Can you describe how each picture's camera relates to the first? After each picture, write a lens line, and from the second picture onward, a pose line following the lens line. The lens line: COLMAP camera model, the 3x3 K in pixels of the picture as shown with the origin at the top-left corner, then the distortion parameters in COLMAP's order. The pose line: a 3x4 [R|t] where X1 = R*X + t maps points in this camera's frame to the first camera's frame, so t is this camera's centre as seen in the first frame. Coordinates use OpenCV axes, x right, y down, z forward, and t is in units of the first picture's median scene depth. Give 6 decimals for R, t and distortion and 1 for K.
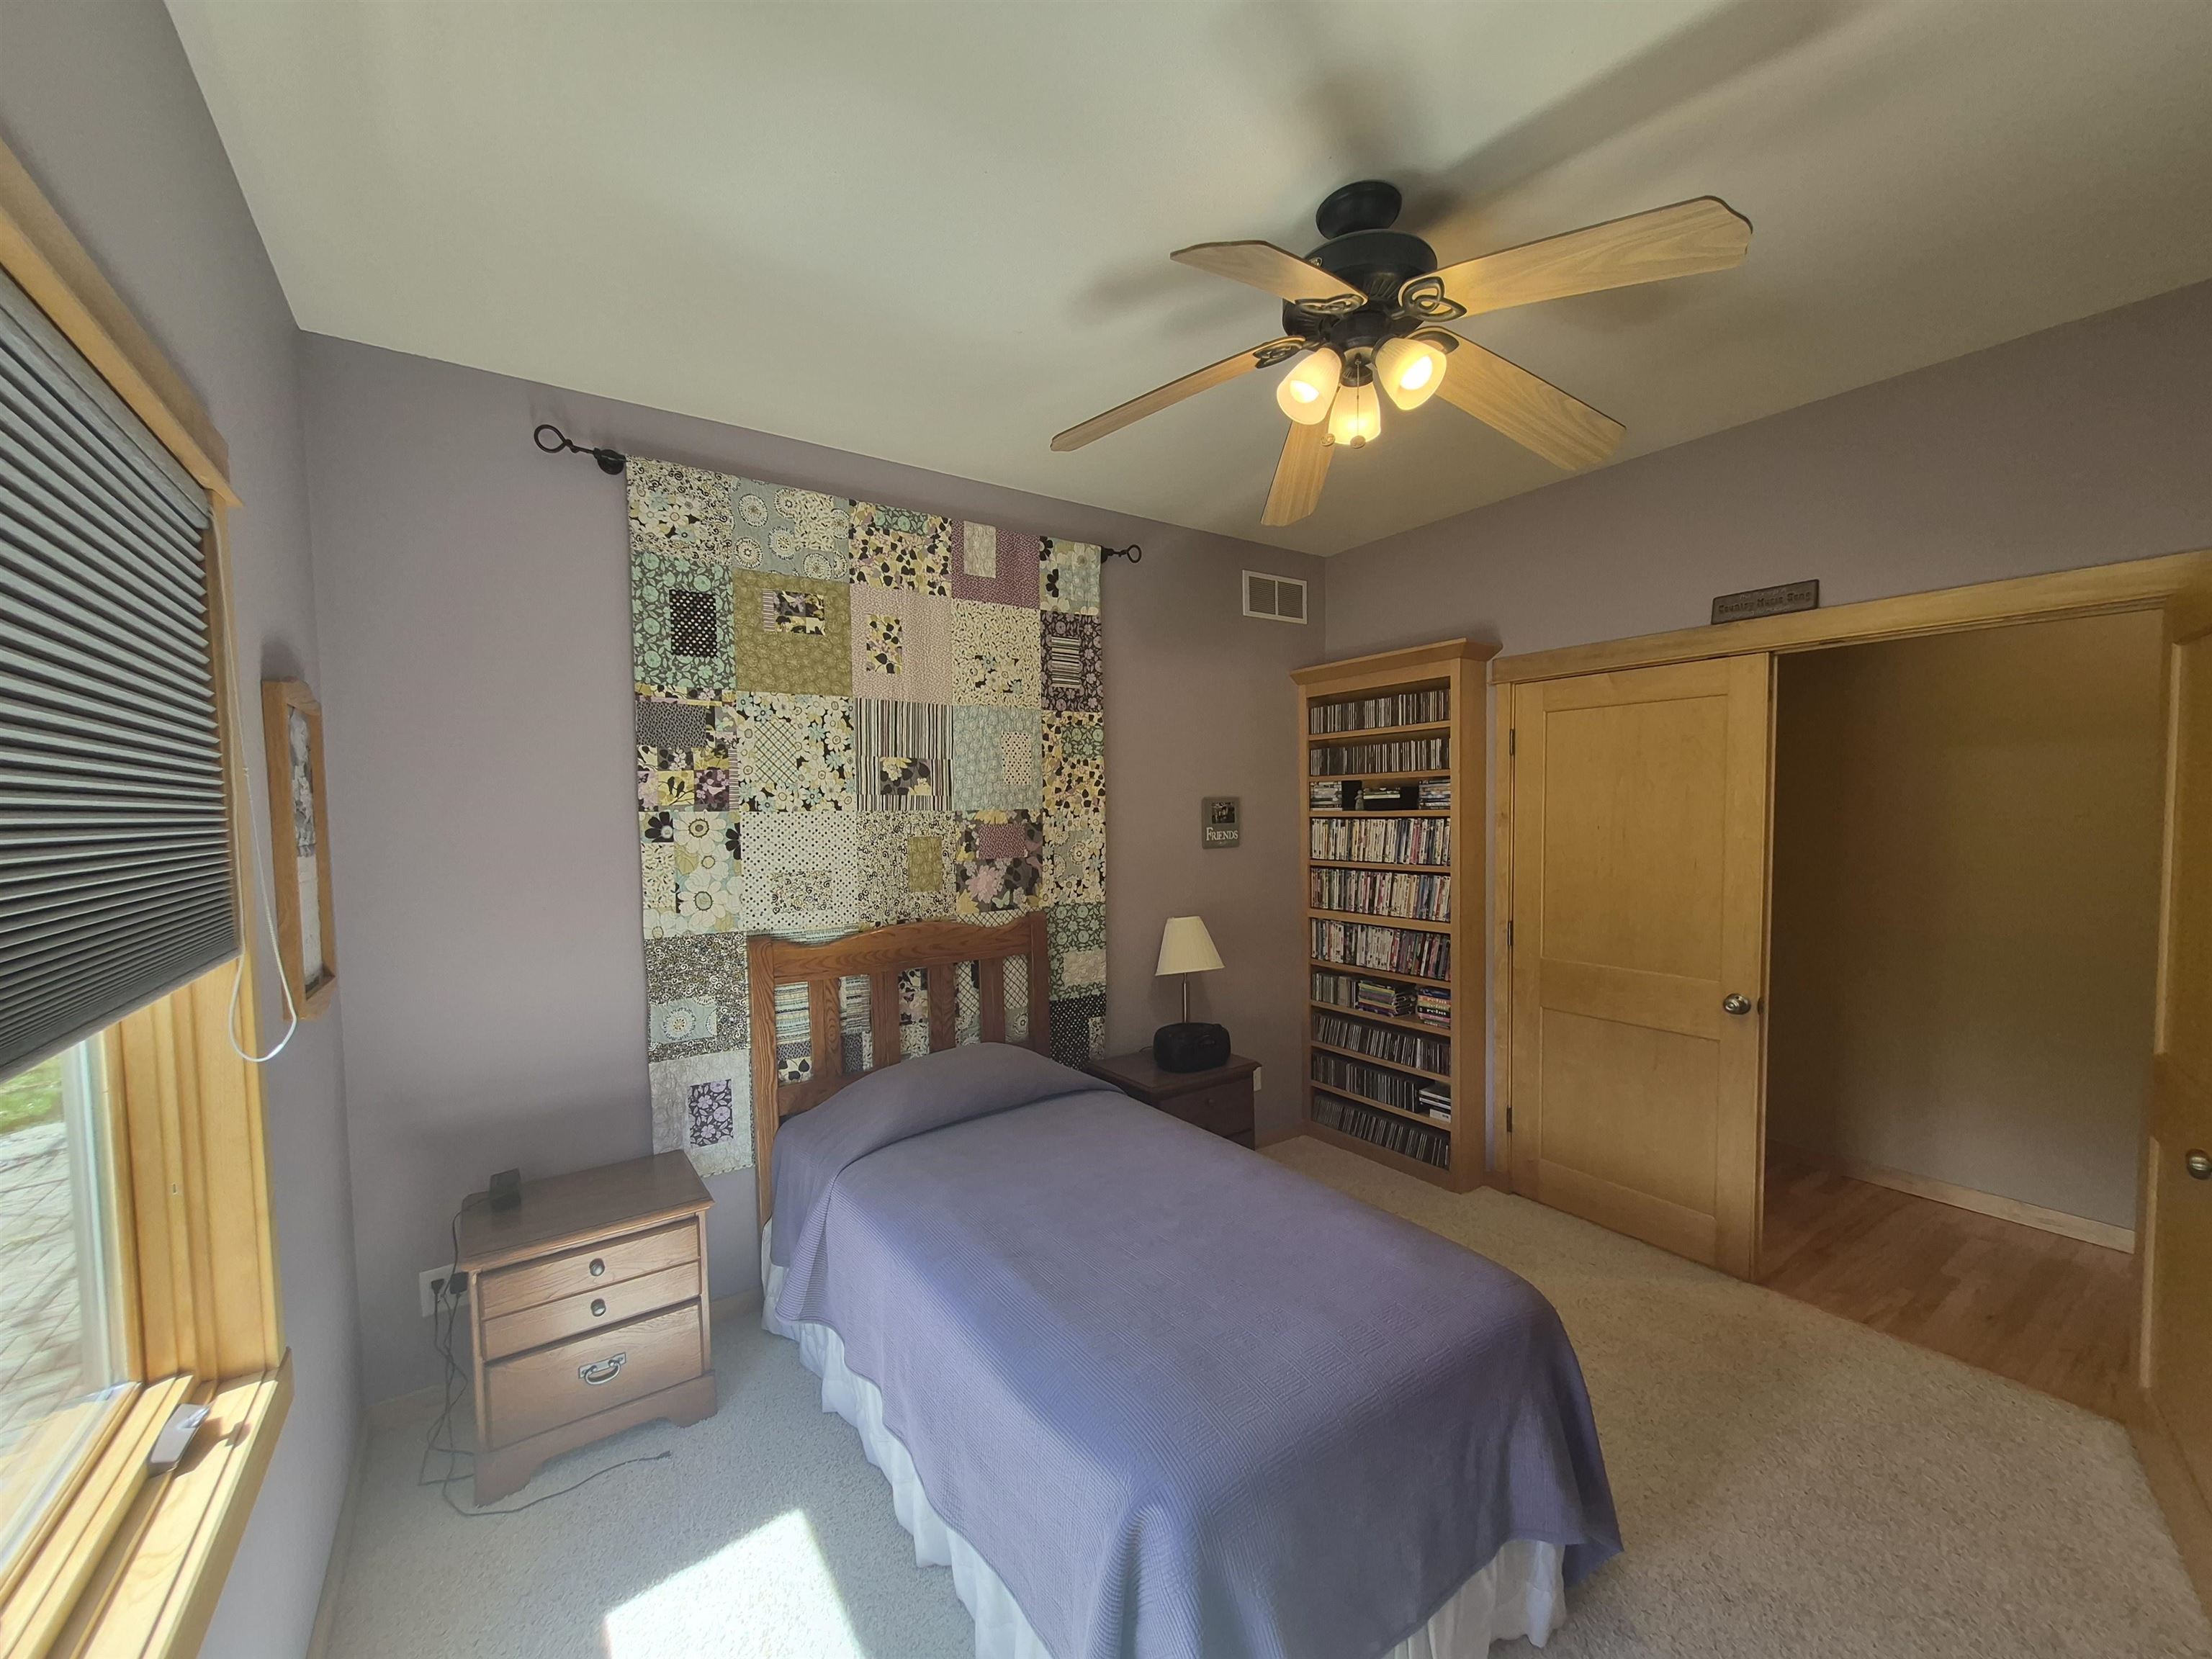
lens RADIAL K [[880.7, 0, 1105.7], [0, 880.7, 839.7], [0, 0, 1]] dist [0.002179, 0.000465]
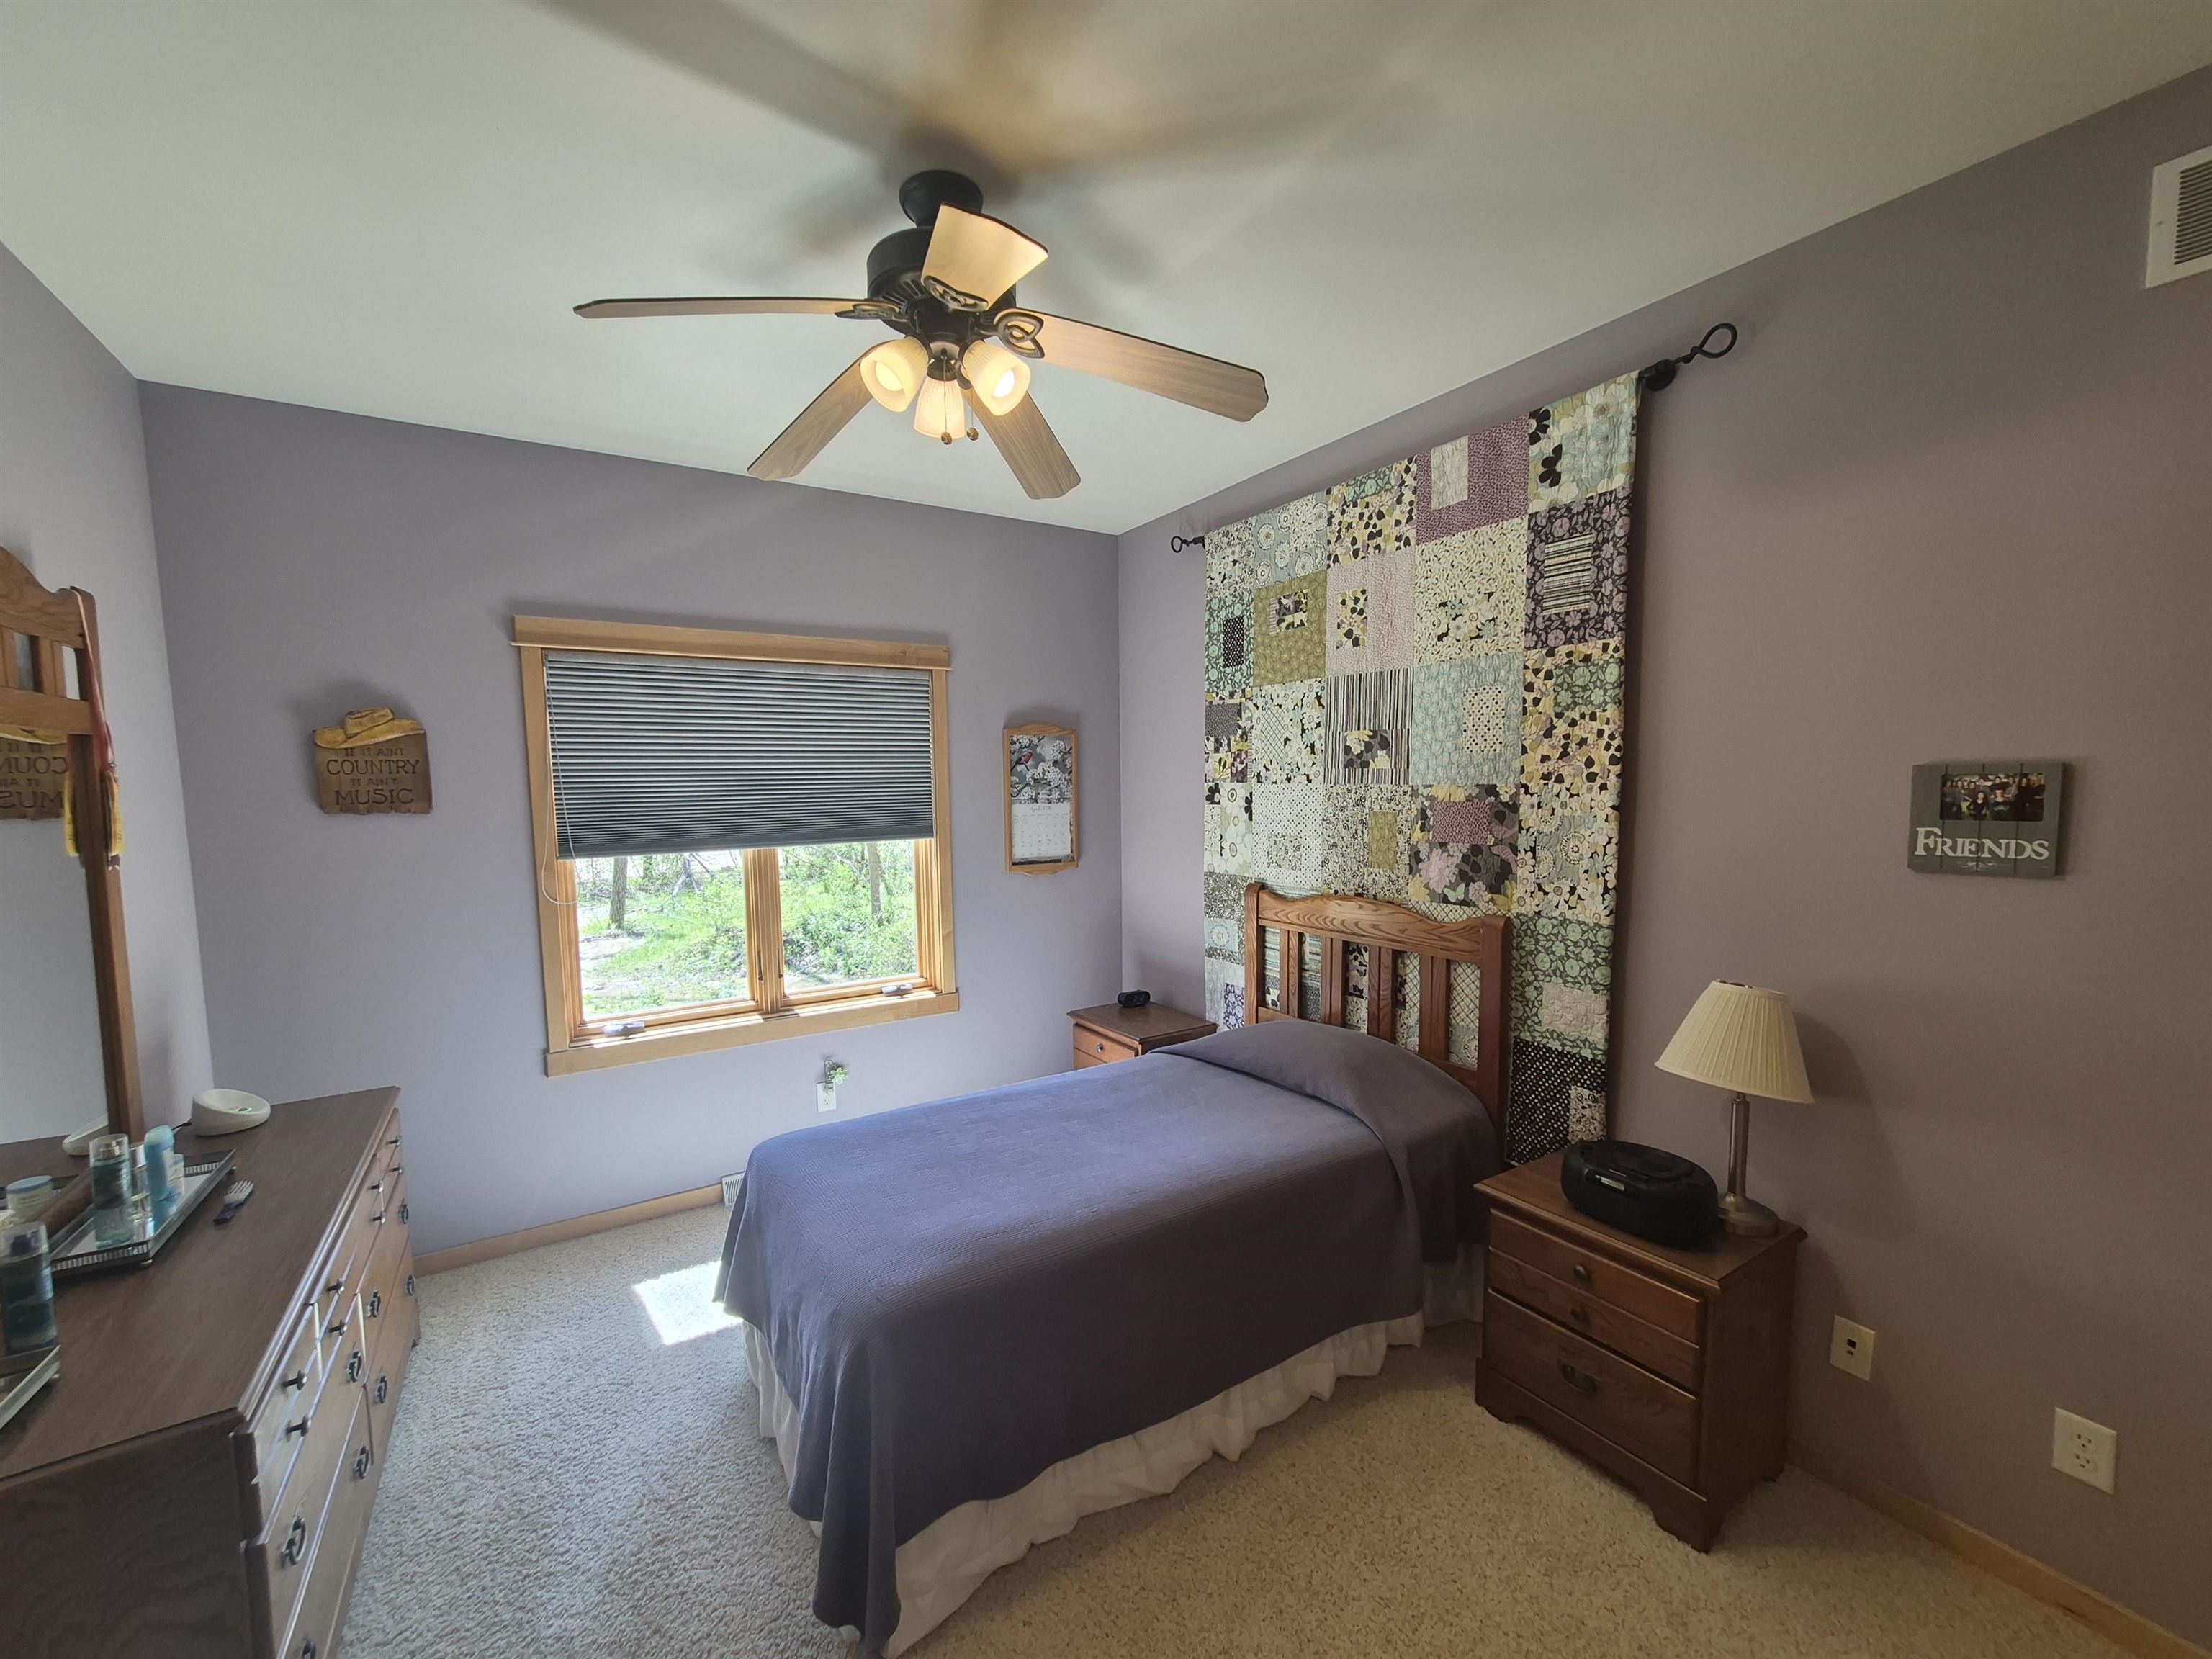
lens RADIAL K [[880.7, 0, 1101.8], [0, 880.7, 844.5], [0, 0, 1]] dist [0.002179, 0.000465]
pose [[-0.045427, 0.090255, -0.994882, 0.767946], [-0.020826, 0.995608, 0.091272, -0.049112], [0.998751, 0.024866, -0.043348, 0.742484]]
